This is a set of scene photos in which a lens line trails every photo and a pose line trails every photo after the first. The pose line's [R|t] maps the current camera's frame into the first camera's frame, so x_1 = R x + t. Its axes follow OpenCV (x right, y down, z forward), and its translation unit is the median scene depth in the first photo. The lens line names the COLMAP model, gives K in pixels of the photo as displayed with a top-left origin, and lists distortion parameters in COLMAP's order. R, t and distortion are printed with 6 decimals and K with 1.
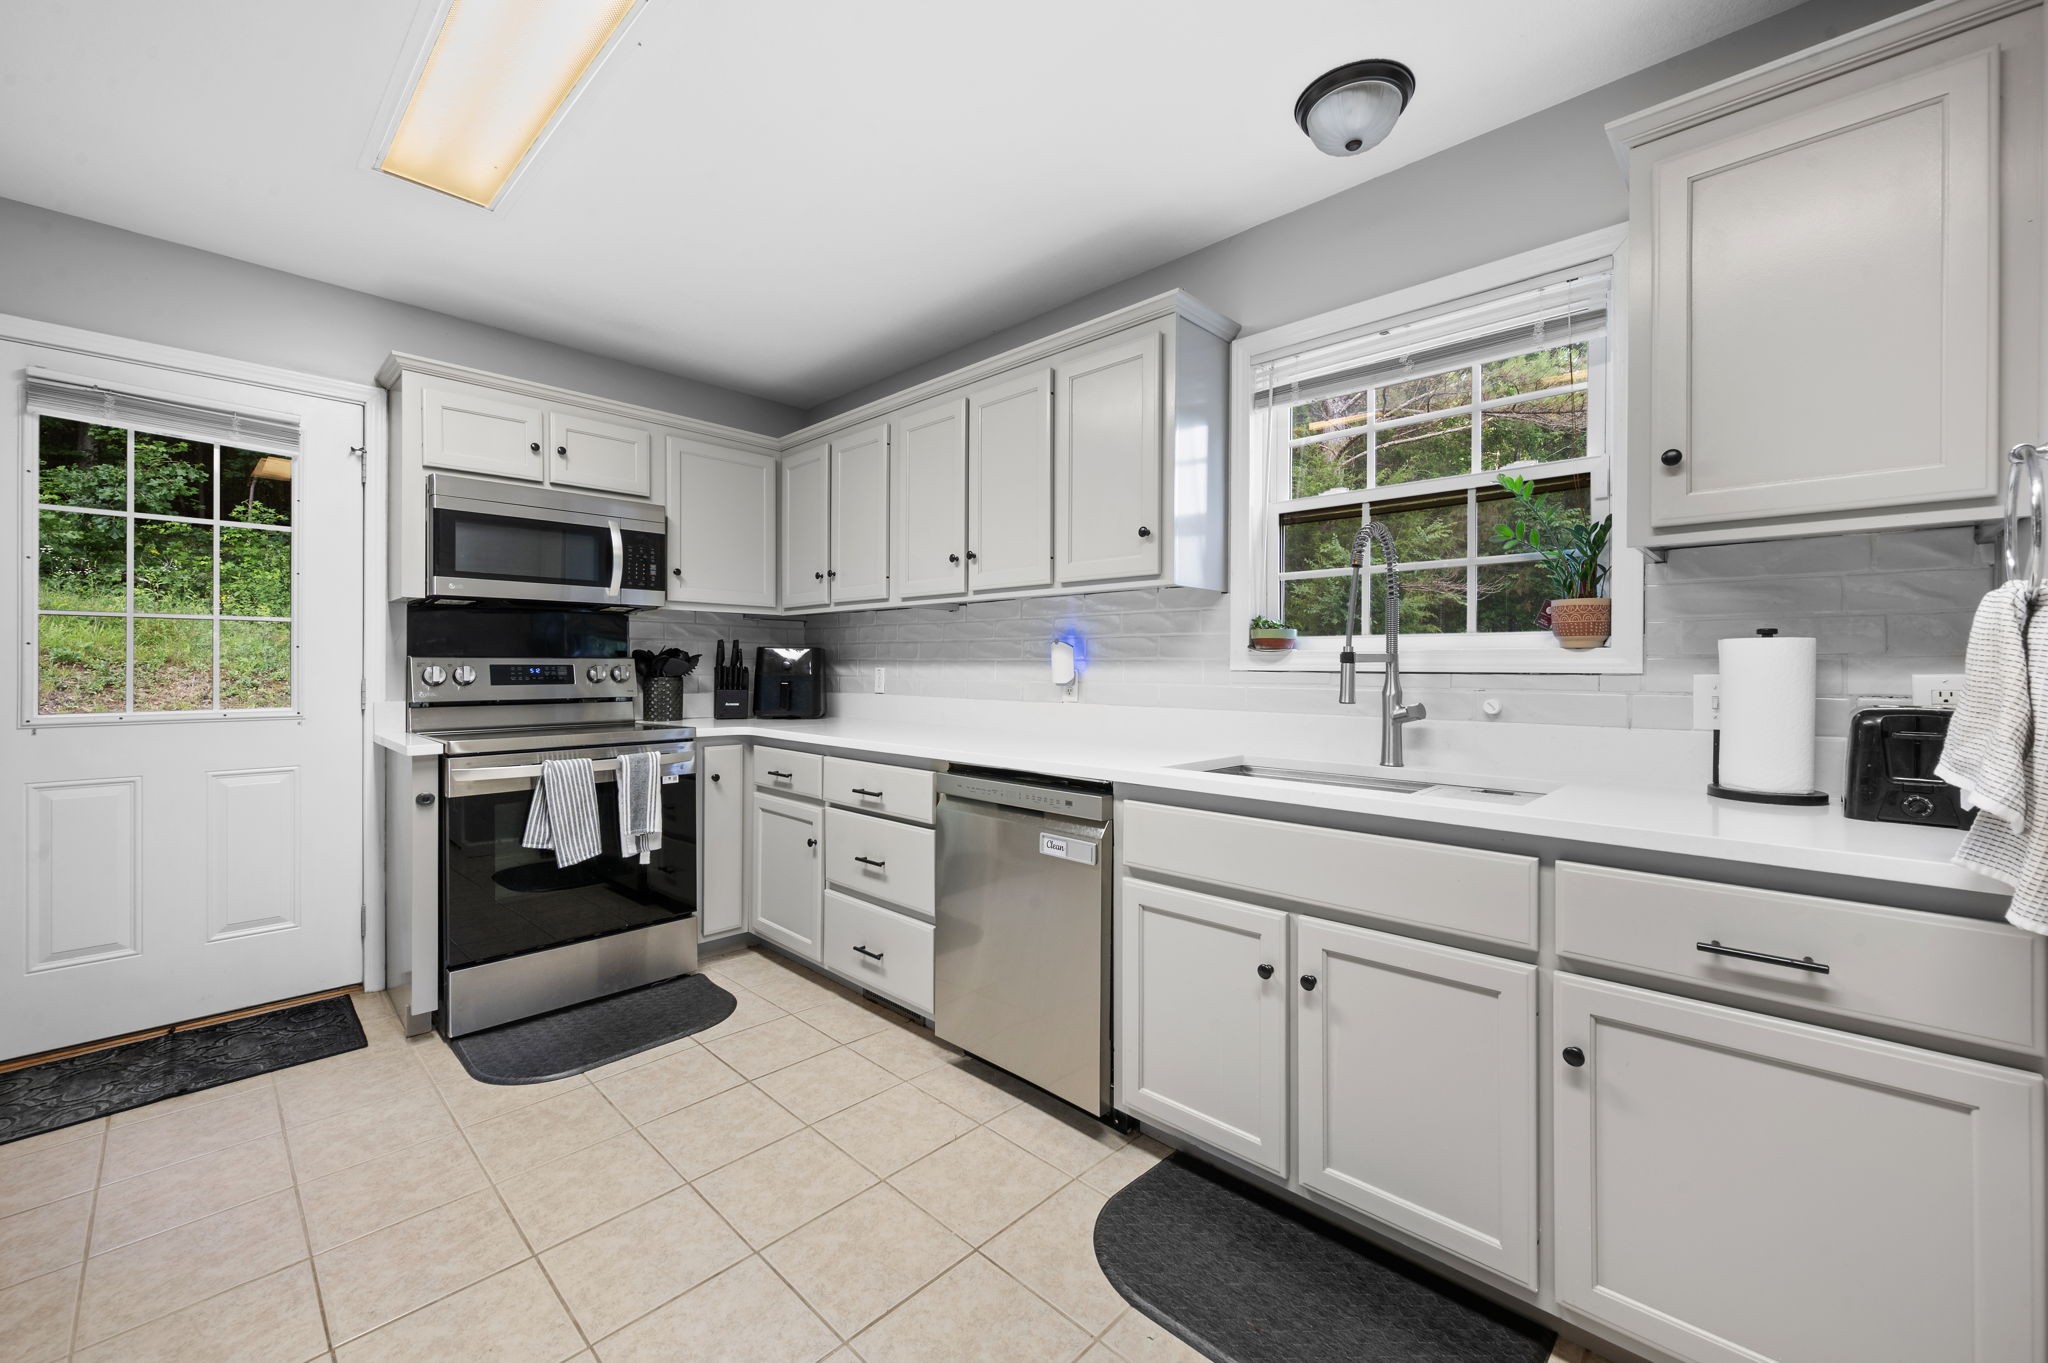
lens RADIAL K [[807.2, 0, 1018.2], [0, 807.2, 676.0], [0, 0, 1]] dist [-0.002834, 0.000091]
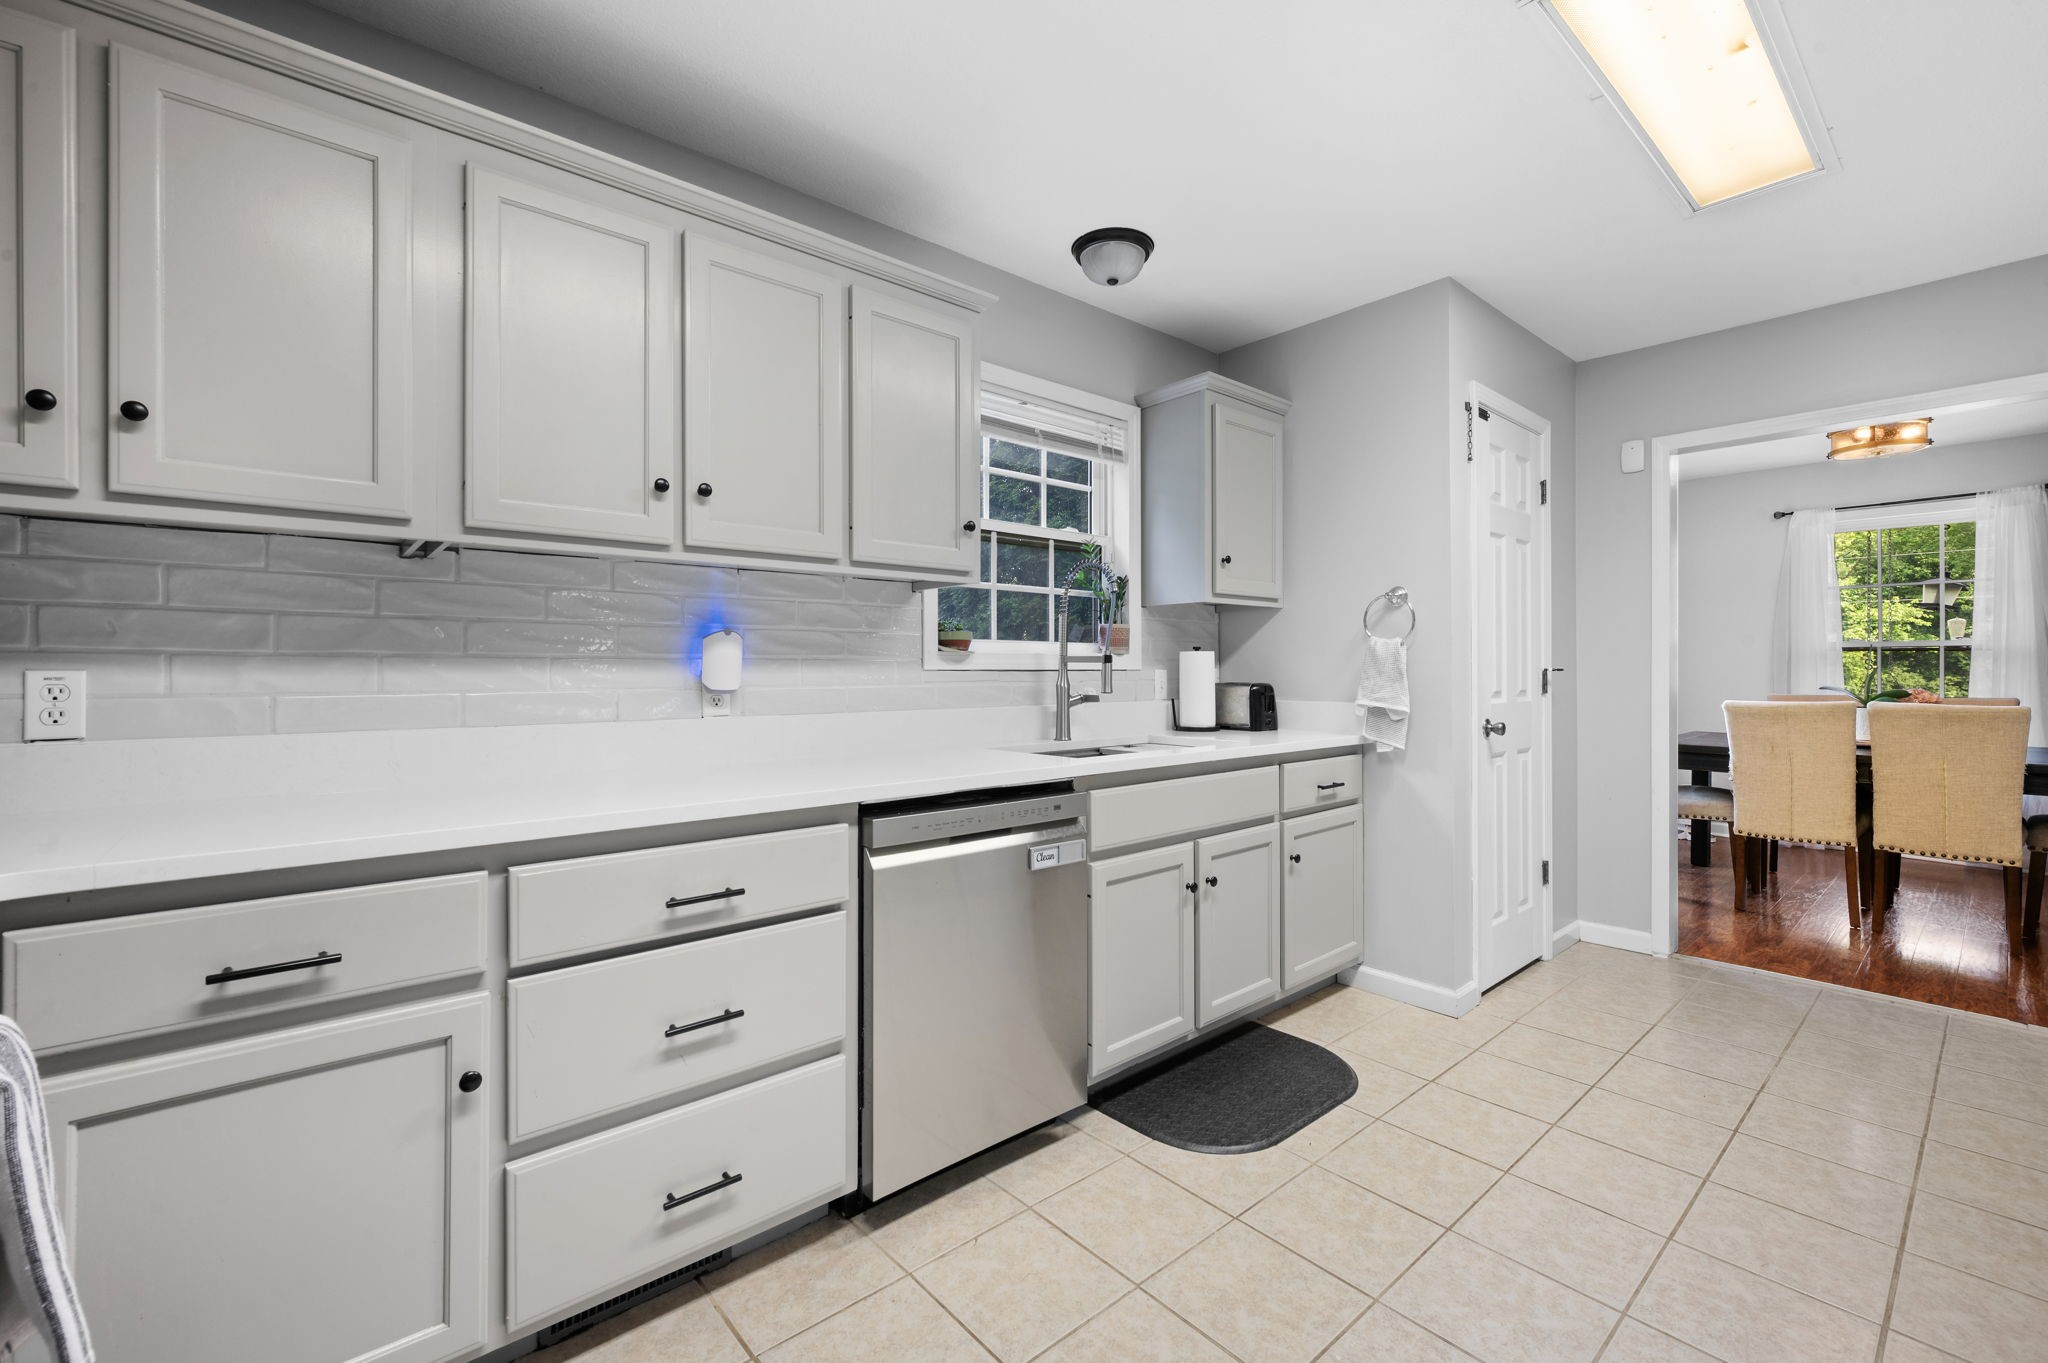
lens RADIAL K [[863.3, 0, 1022.7], [0, 863.3, 669.4], [0, 0, 1]] dist [-0.007187, 0.000019]
pose [[0.088607, -0.005684, 0.996050, -0.951373], [0.013352, 0.999901, 0.004519, -0.012438], [-0.995977, 0.012898, 0.088674, 0.929220]]
